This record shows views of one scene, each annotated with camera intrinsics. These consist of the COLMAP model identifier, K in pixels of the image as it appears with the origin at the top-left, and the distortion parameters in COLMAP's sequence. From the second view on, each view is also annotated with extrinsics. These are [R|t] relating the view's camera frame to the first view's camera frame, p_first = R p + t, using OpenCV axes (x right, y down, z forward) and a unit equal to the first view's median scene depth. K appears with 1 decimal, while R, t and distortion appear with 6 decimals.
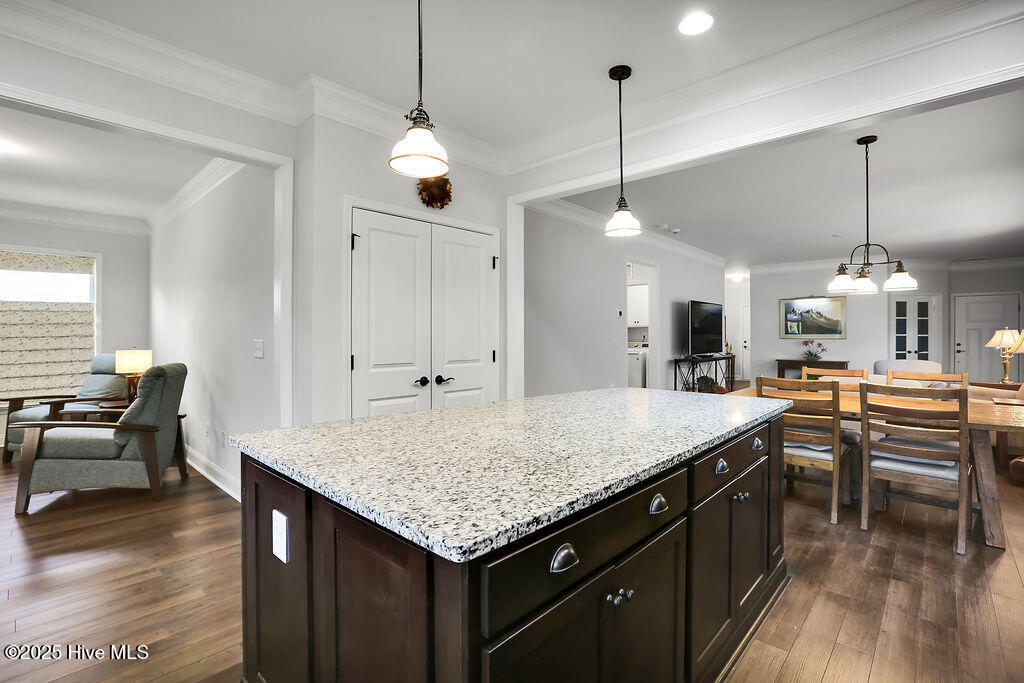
lens RADIAL K [[469.9, 0, 510.0], [0, 469.9, 334.3], [0, 0, 1]] dist [-0.018887, 0.001808]
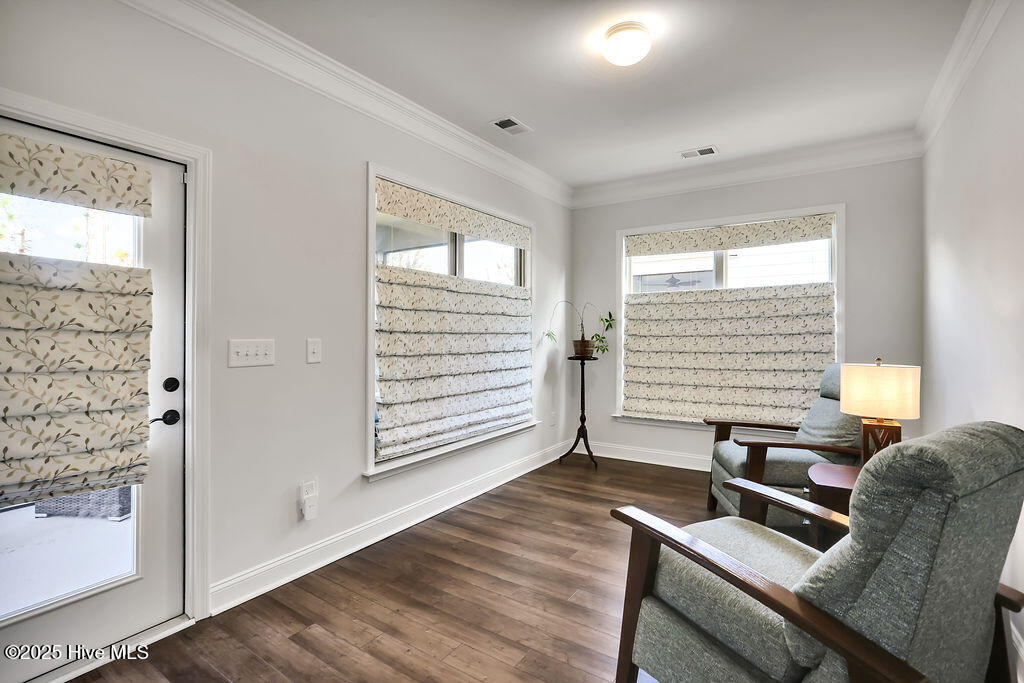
lens RADIAL K [[469.9, 0, 508.0], [0, 469.9, 333.1], [0, 0, 1]] dist [-0.018887, 0.001808]
pose [[0.157002, -0.002477, -0.987595, -0.342751], [0.002992, 0.999993, -0.002033, 0.003082], [0.987594, -0.002635, 0.157009, 0.467571]]
